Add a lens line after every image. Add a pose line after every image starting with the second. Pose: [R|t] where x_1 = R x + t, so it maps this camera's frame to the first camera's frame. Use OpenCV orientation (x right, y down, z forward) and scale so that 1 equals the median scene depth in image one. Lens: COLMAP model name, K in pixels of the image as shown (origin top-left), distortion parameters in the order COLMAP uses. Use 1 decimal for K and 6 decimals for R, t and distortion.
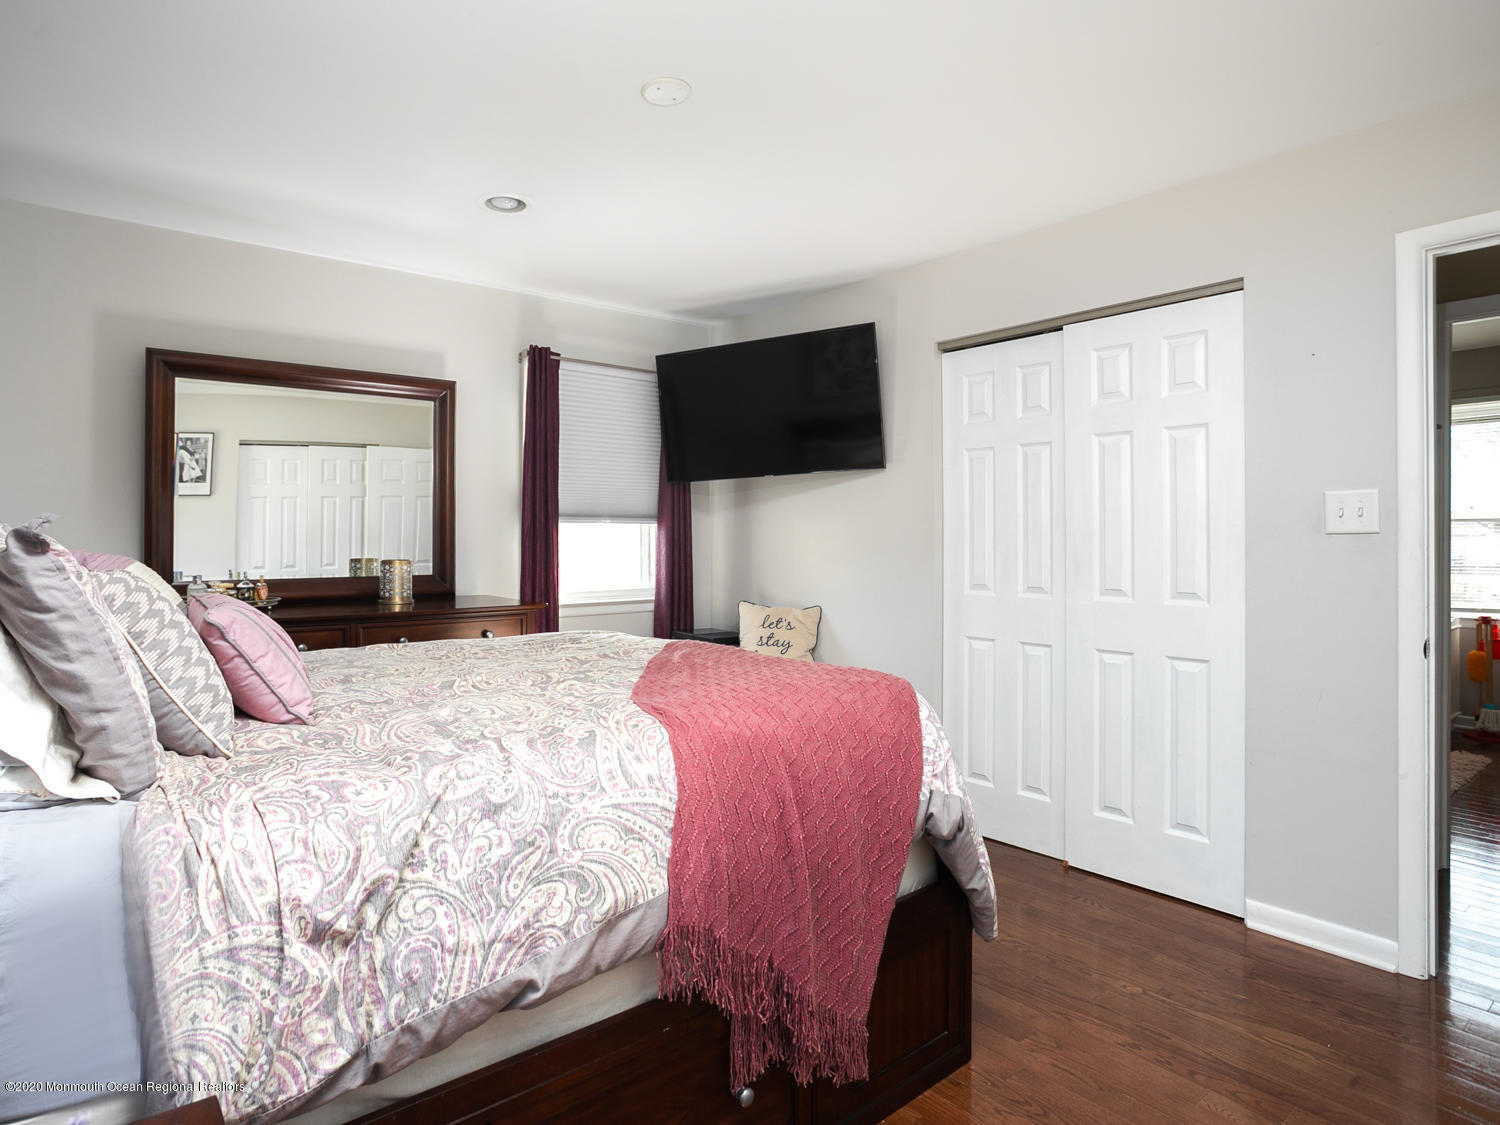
lens RADIAL K [[854.1, 0, 723.8], [0, 854.1, 558.9], [0, 0, 1]] dist [-0.003319, -0.000744]
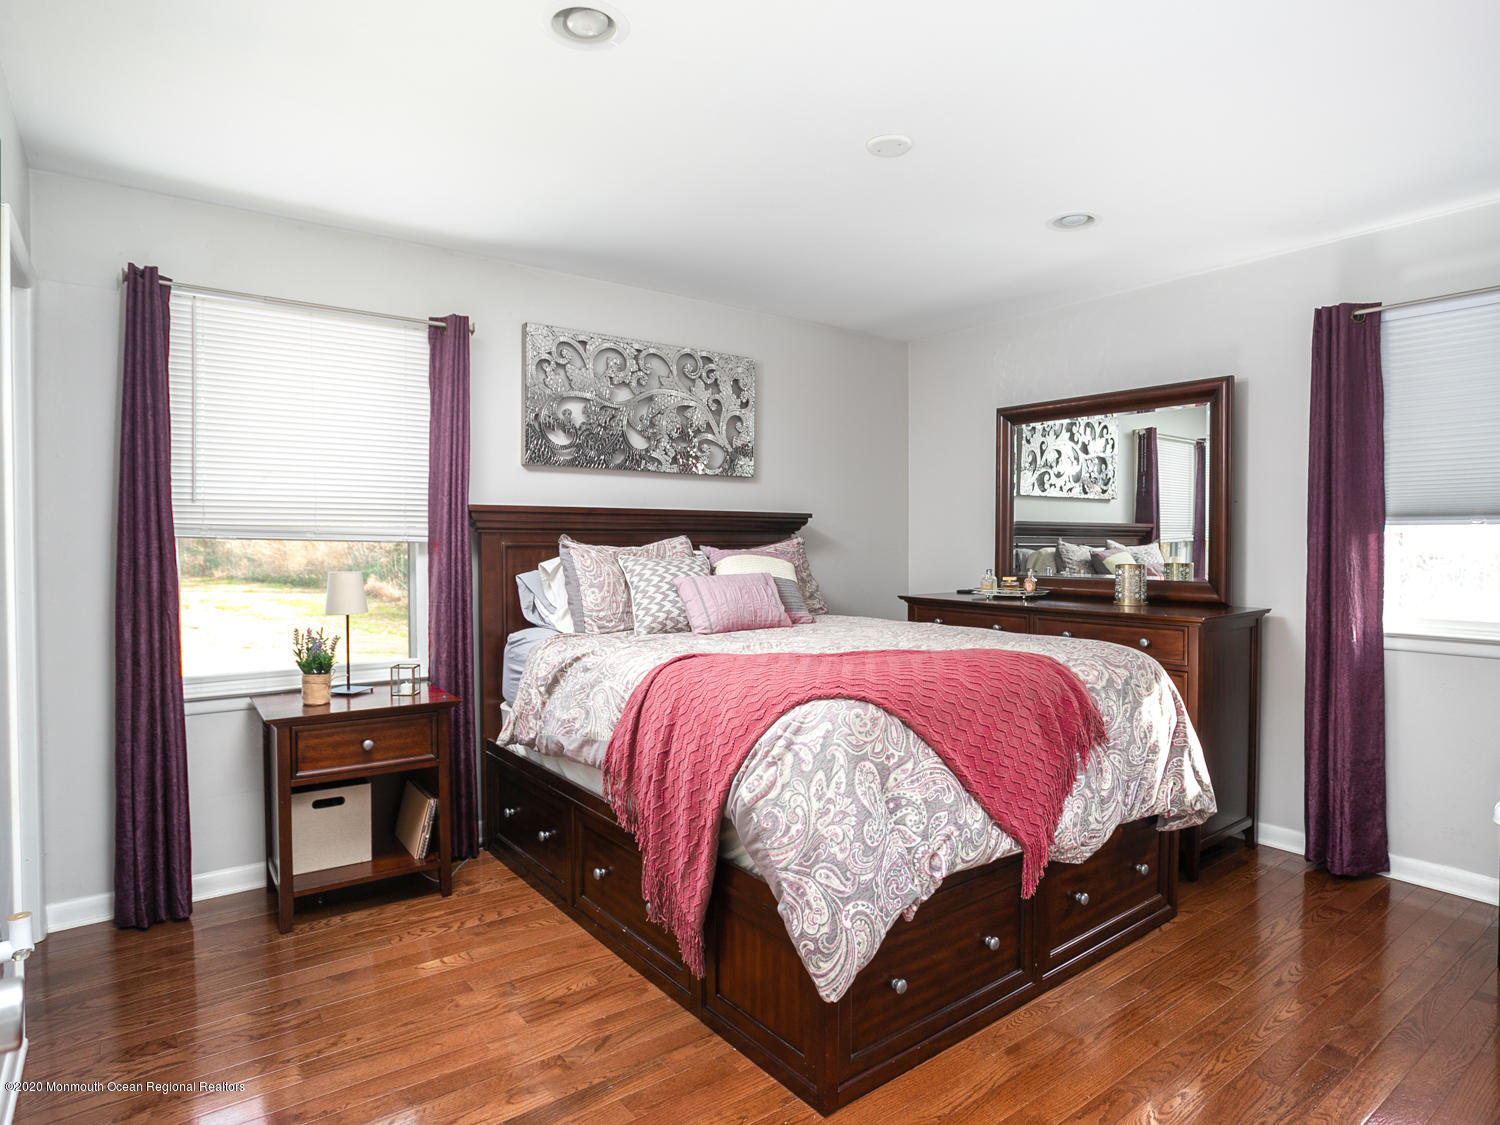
lens RADIAL K [[854.1, 0, 723.8], [0, 854.1, 558.9], [0, 0, 1]] dist [-0.003319, -0.000744]
pose [[-0.045529, 0.023553, -0.998685, 0.709896], [-0.030641, 0.999219, 0.024962, -0.016589], [0.998493, 0.031737, -0.044772, 0.555591]]
